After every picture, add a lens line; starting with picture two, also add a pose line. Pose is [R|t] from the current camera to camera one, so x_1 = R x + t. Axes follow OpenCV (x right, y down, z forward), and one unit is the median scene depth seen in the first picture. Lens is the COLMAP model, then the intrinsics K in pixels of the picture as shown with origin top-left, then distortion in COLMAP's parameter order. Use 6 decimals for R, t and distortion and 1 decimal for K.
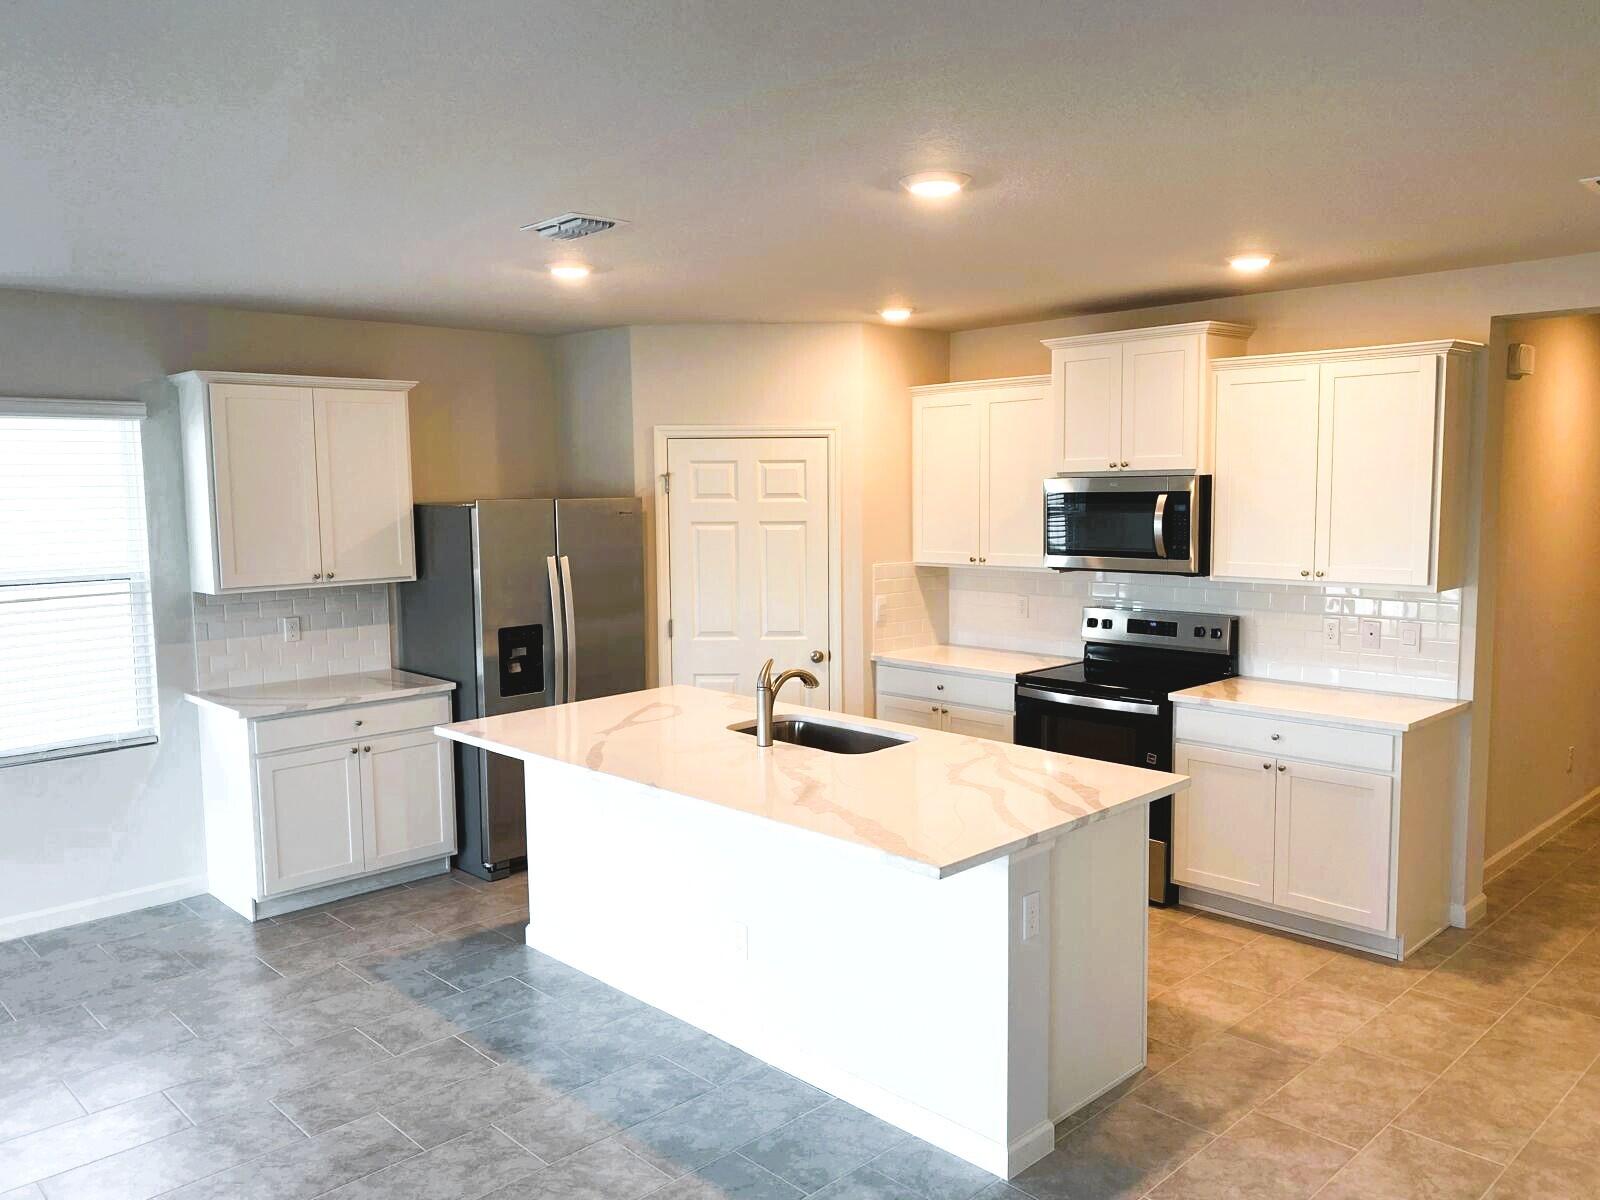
lens RADIAL K [[1228.8, 0, 800.0], [0, 1228.8, 600.0], [0, 0, 1]] dist [0.018910, -0.000606]
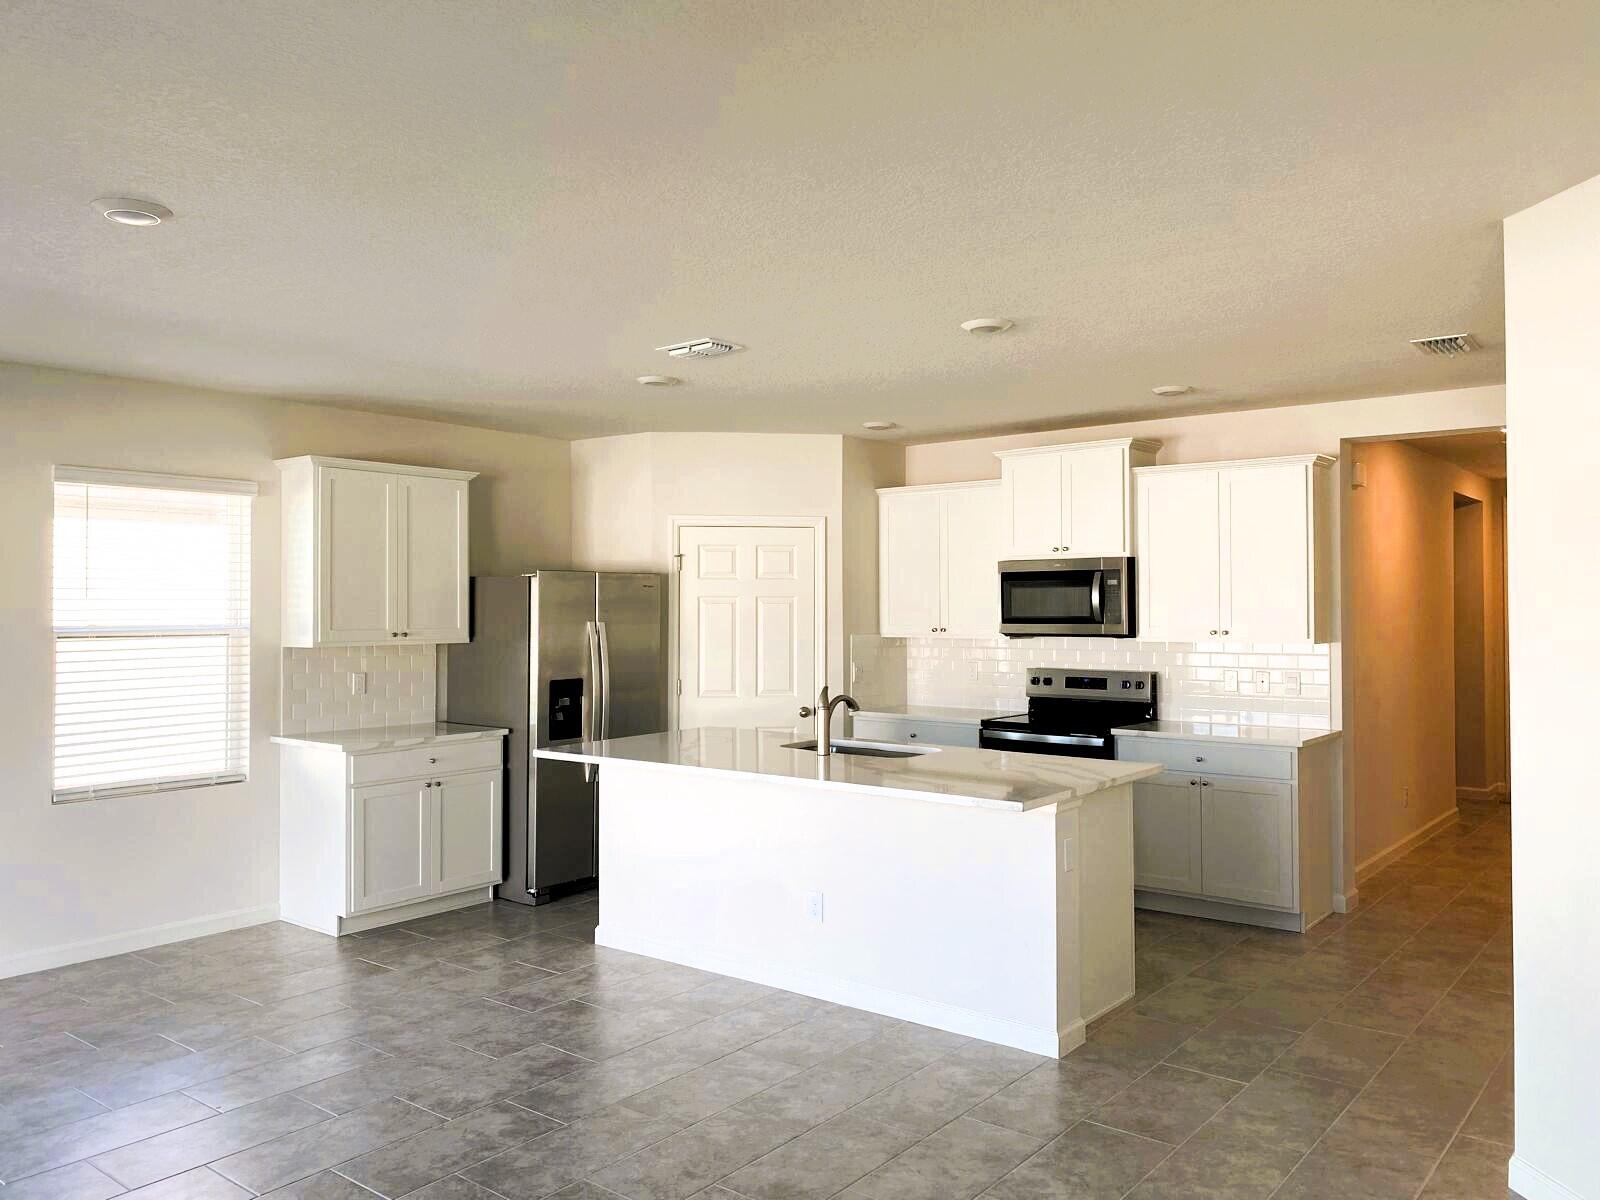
lens RADIAL K [[1209.5, 0, 798.7], [0, 1209.5, 582.3], [0, 0, 1]] dist [0.050825, -0.053376]
pose [[0.992121, 0.012015, 0.124707, -0.166629], [0.002436, 0.993352, -0.115087, 0.067712], [-0.125261, 0.114484, 0.985496, -0.187402]]
